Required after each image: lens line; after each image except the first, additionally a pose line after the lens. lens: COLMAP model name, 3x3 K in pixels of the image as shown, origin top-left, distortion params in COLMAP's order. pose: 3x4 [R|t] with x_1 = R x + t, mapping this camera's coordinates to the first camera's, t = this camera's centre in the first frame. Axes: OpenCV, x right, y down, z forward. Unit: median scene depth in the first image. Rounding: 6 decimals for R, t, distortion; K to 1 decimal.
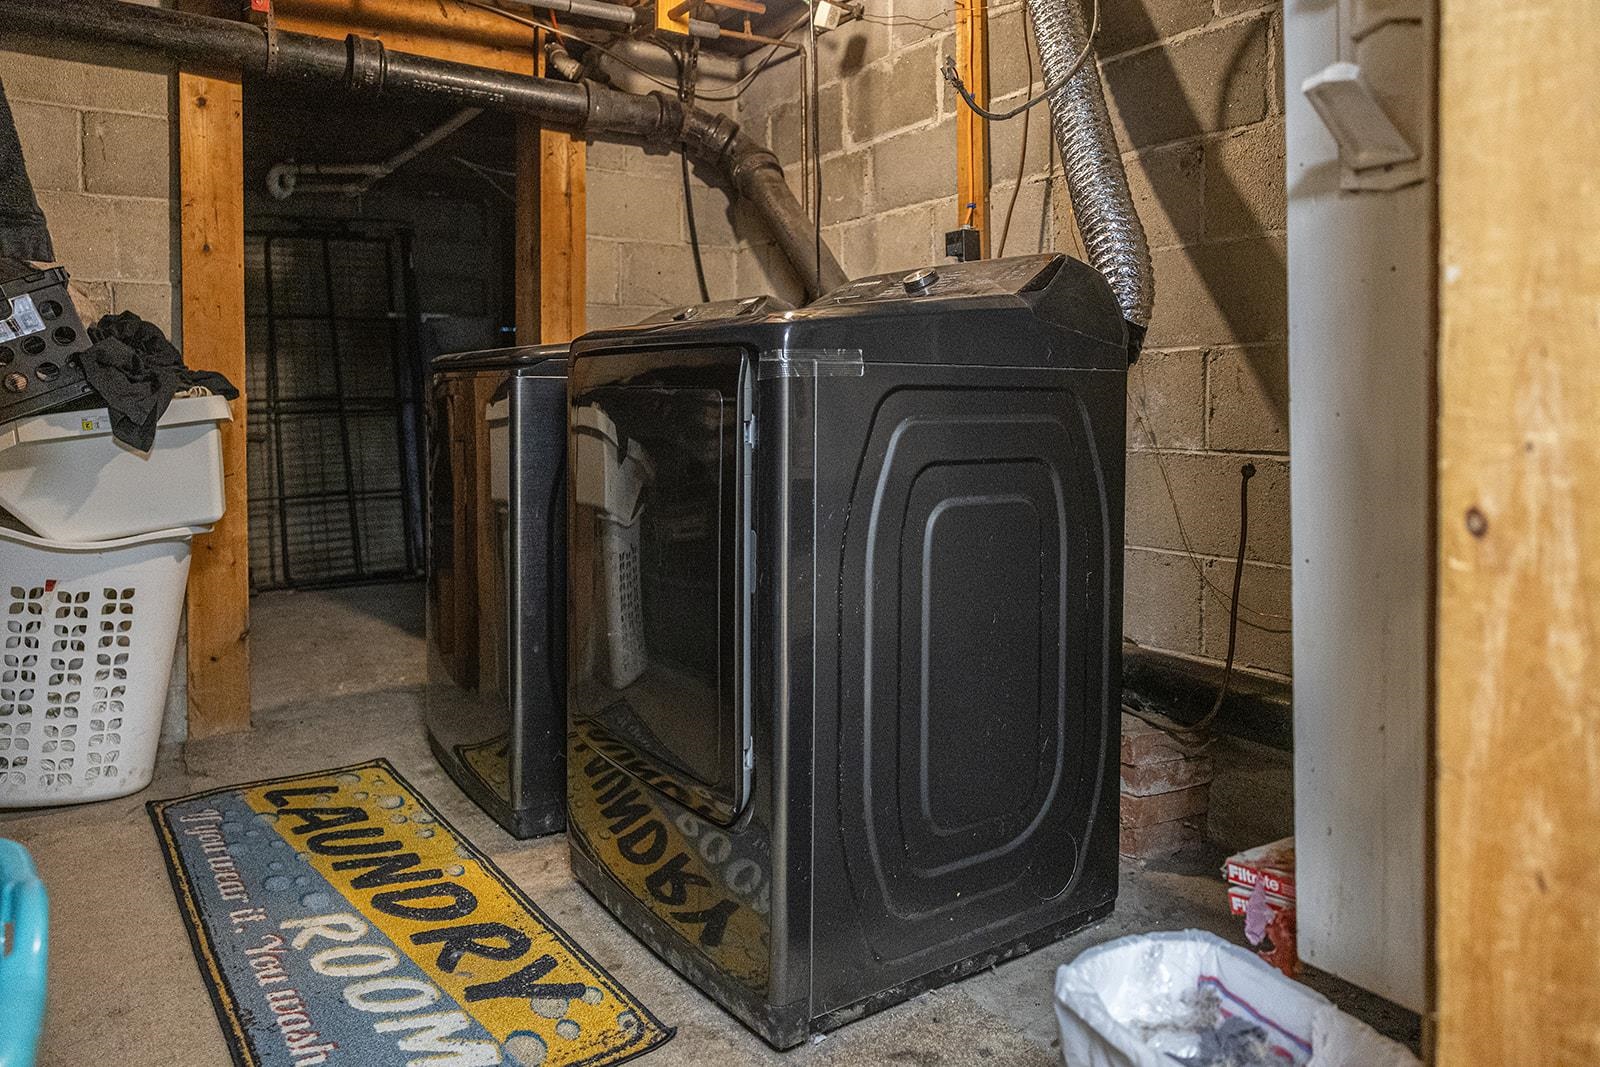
lens RADIAL K [[1090.0, 0, 801.7], [0, 1090.0, 443.1], [0, 0, 1]] dist [0.000441, 0.001604]
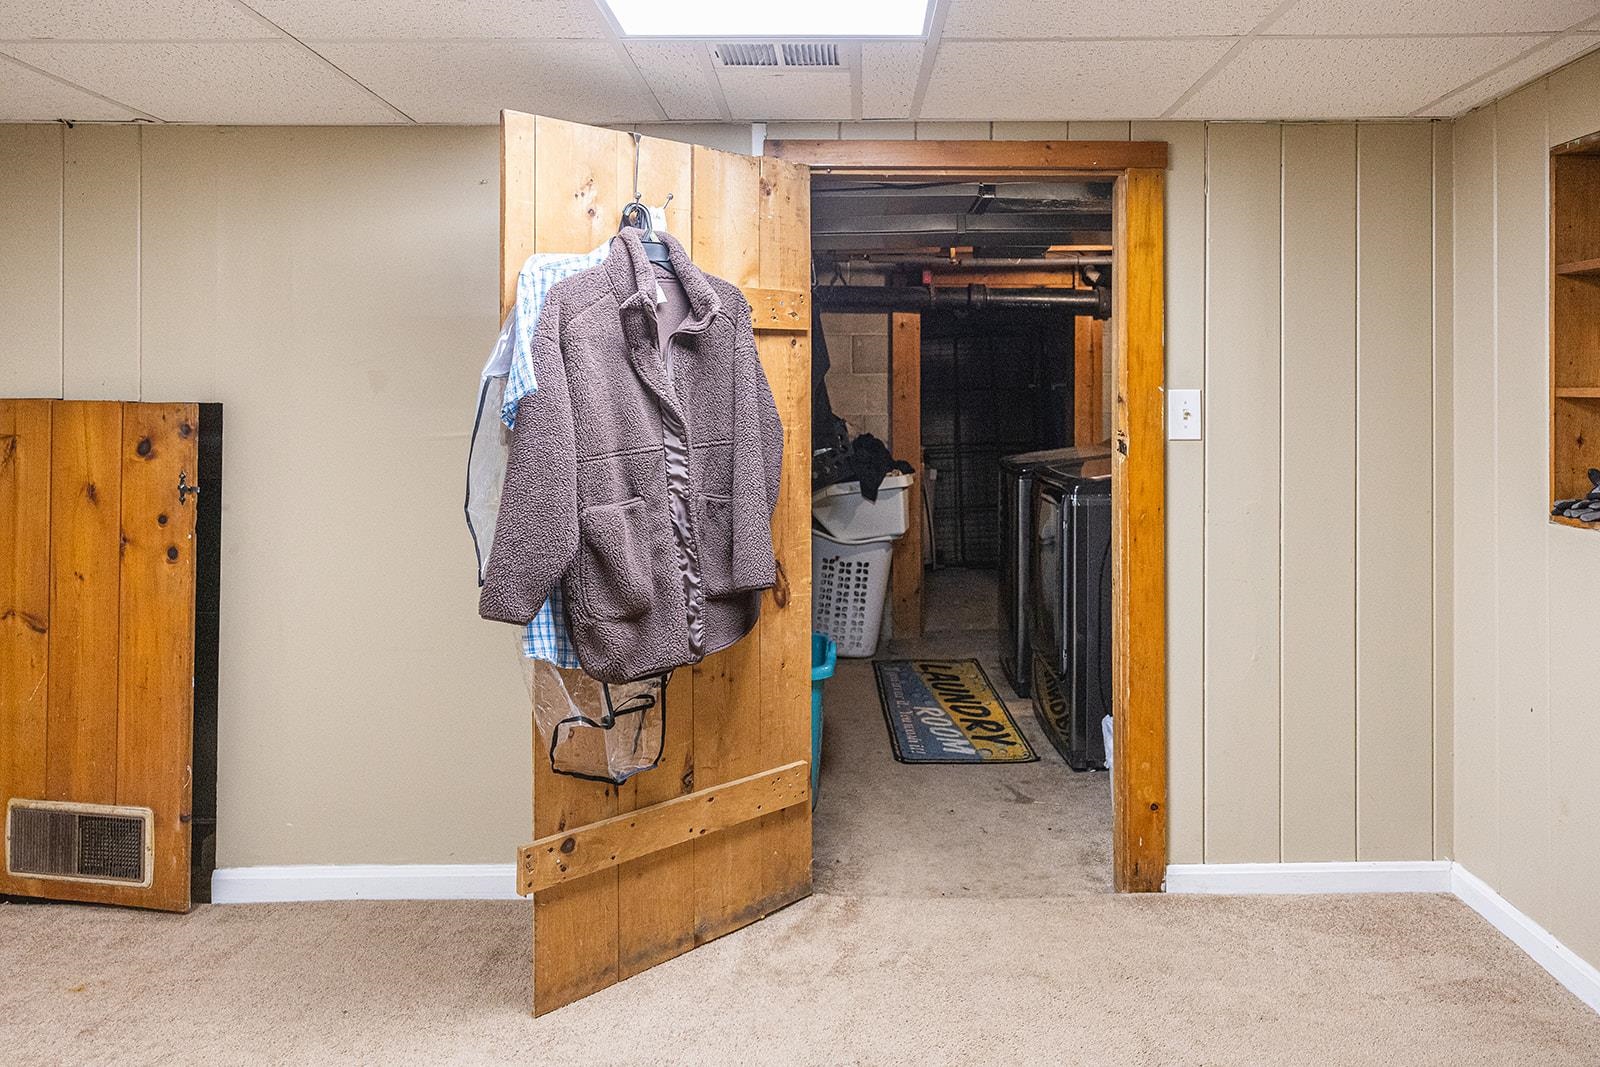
lens RADIAL K [[1059.8, 0, 800.0], [0, 1059.8, 533.5], [0, 0, 1]] dist [-0.005613, 0.003234]
pose [[0.803475, 0.066127, -0.591654, 0.527764], [-0.010846, 0.995273, 0.096509, -0.128045], [0.595239, -0.071126, 0.800394, -0.774329]]
